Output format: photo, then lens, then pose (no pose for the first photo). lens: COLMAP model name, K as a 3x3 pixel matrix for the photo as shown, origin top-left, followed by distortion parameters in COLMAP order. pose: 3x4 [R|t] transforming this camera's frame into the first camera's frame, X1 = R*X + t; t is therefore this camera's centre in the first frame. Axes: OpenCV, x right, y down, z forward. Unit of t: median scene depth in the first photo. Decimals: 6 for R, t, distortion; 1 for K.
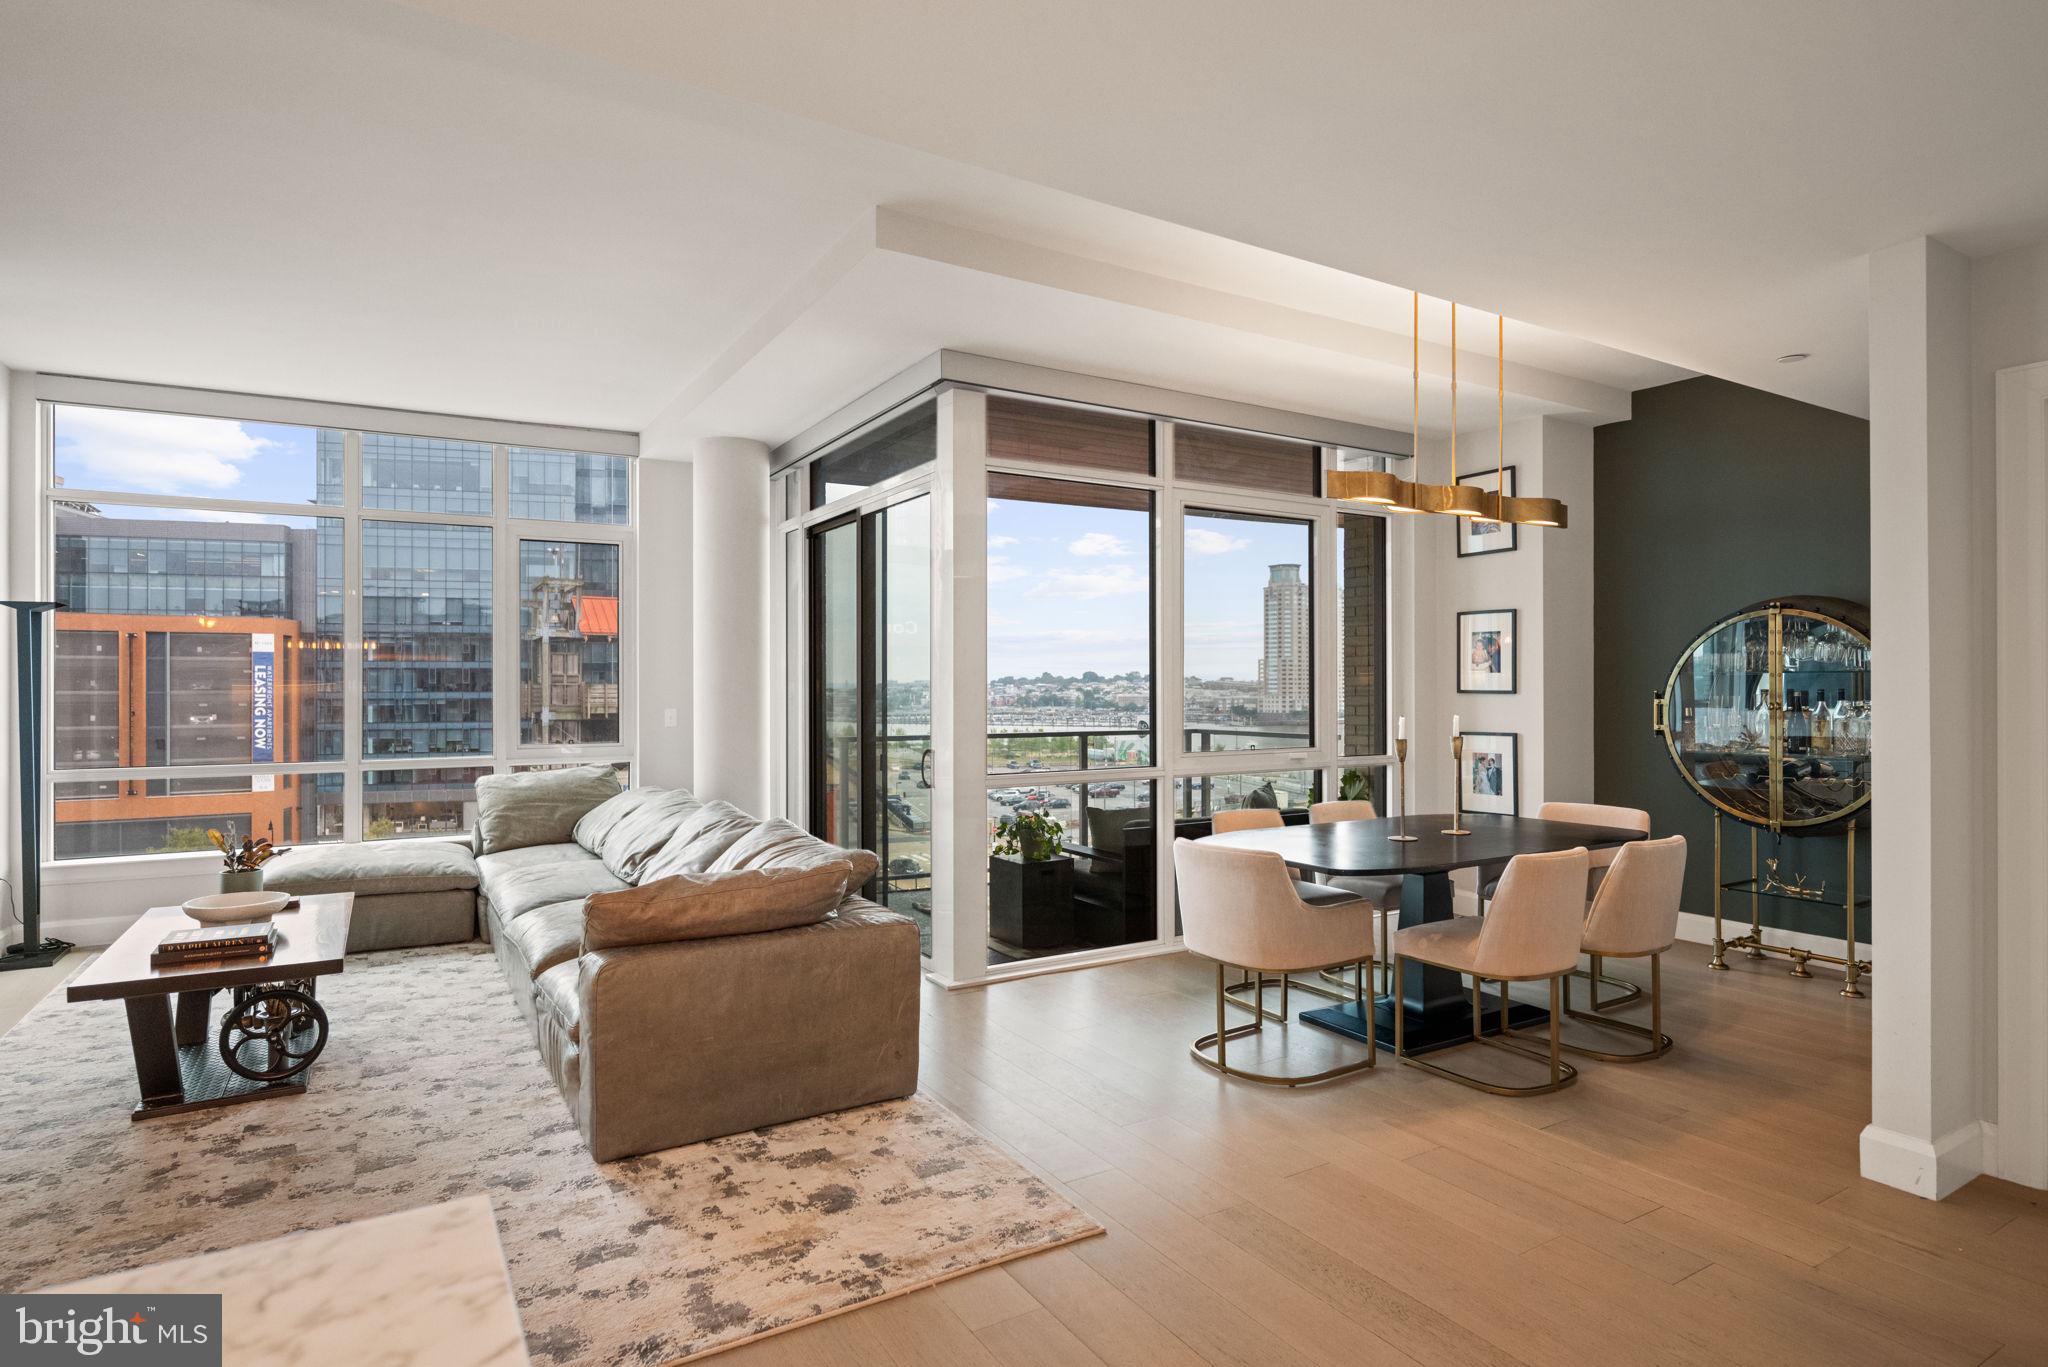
lens RADIAL K [[1087.3, 0, 1032.3], [0, 1087.3, 687.6], [0, 0, 1]] dist [-0.000061, -0.001936]
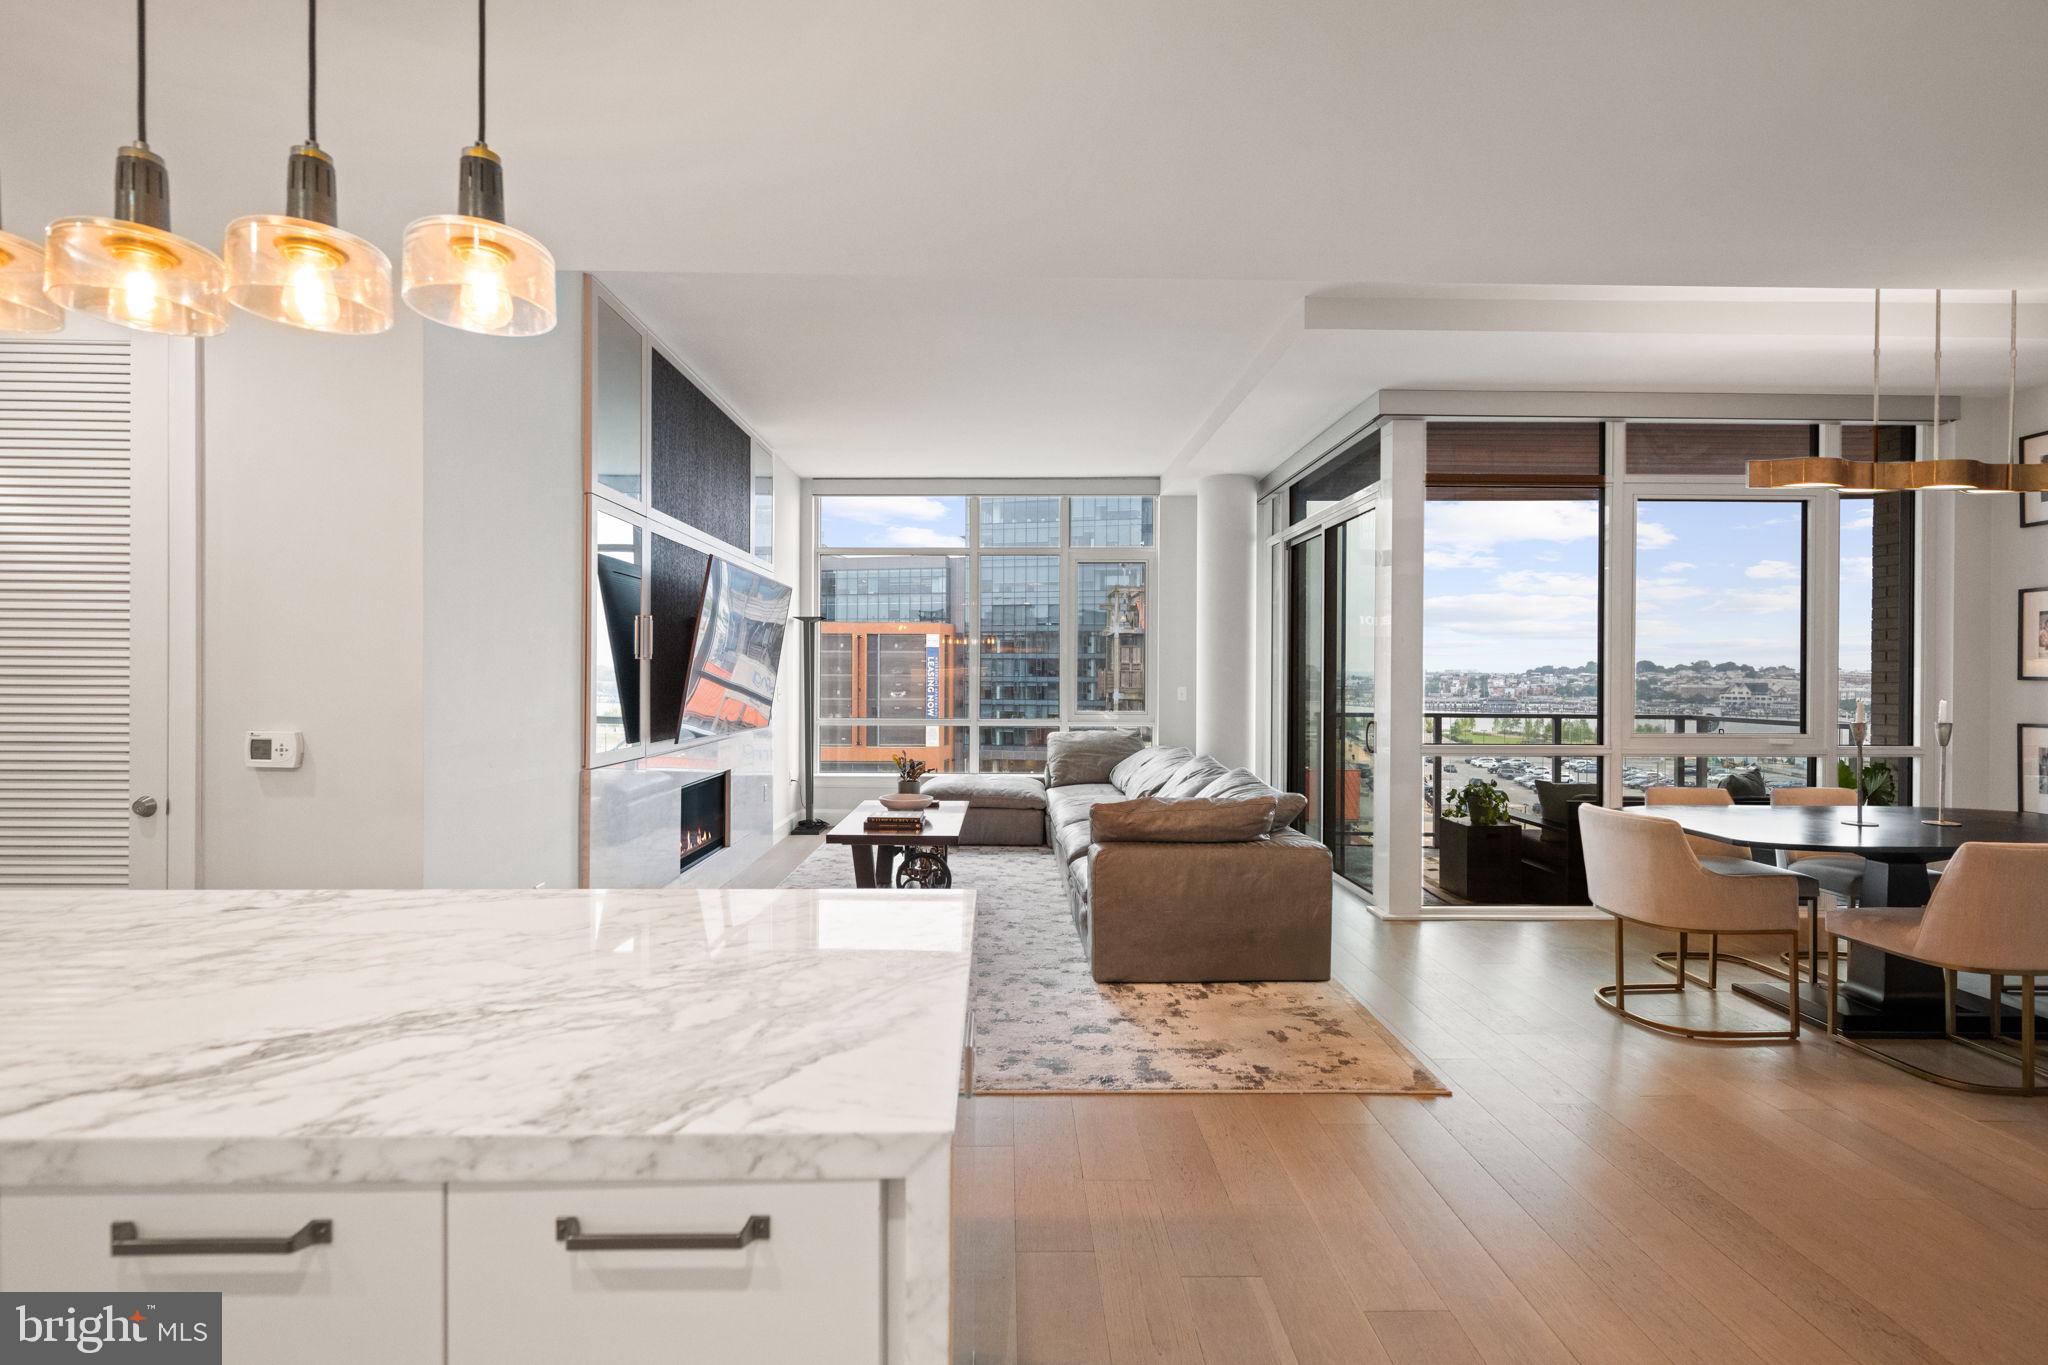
lens RADIAL K [[958.0, 0, 1022.7], [0, 958.0, 680.3], [0, 0, 1]] dist [-0.000143, 0.000192]
pose [[0.866142, 0.008909, -0.499719, 0.090275], [-0.006256, 0.999956, 0.006984, 0.005852], [0.499759, -0.002922, 0.866160, -0.104128]]
